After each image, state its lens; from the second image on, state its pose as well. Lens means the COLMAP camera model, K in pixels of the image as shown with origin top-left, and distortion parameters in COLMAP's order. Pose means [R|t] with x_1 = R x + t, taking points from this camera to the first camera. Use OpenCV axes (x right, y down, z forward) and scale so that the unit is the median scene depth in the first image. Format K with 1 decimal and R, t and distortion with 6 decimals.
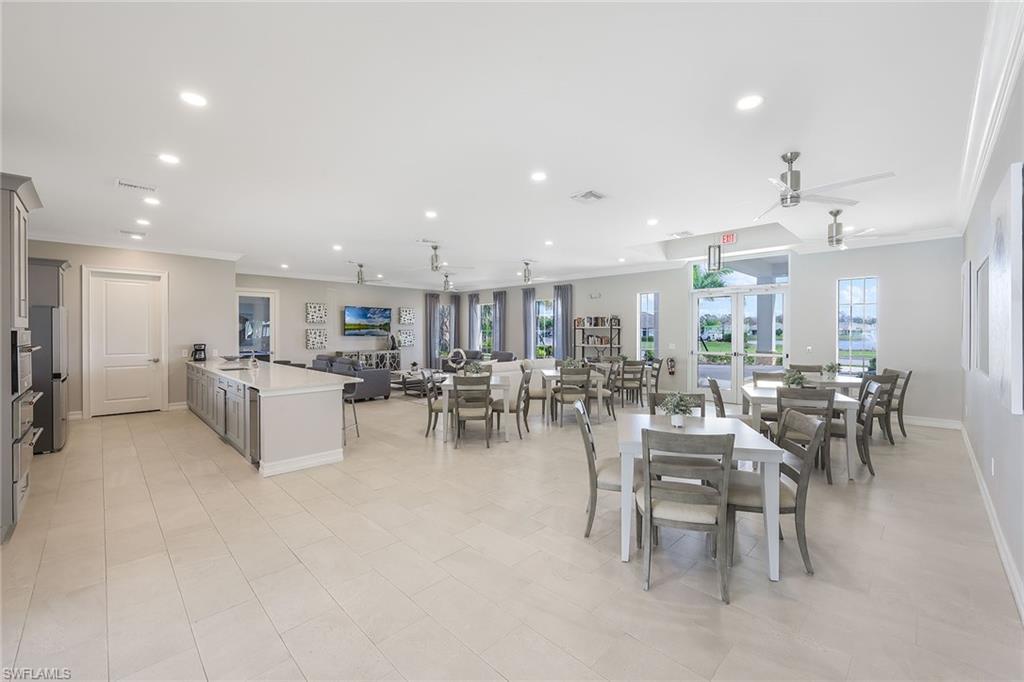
lens RADIAL K [[411.9, 0, 510.4], [0, 411.9, 333.4], [0, 0, 1]] dist [0.000684, -0.001750]
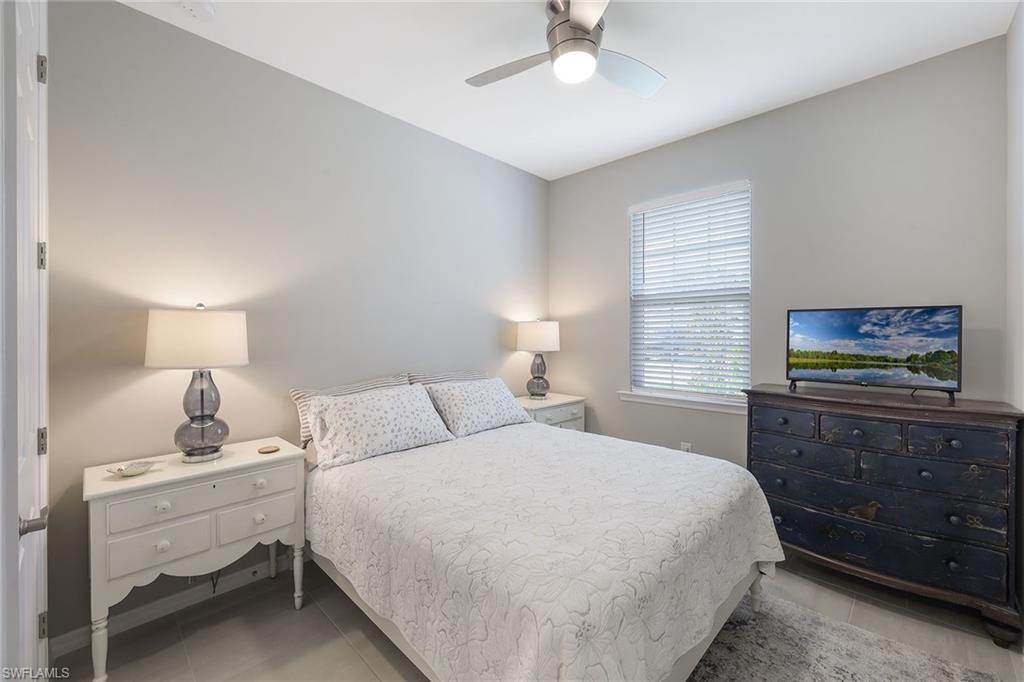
lens RADIAL K [[411.9, 0, 514.2], [0, 411.9, 339.7], [0, 0, 1]] dist [0.000684, -0.001750]
pose [[0.021294, 0.006062, -0.999755, 0.001909], [-0.014065, 0.999884, 0.005763, -0.032350], [0.999674, 0.013939, 0.021377, 0.687746]]
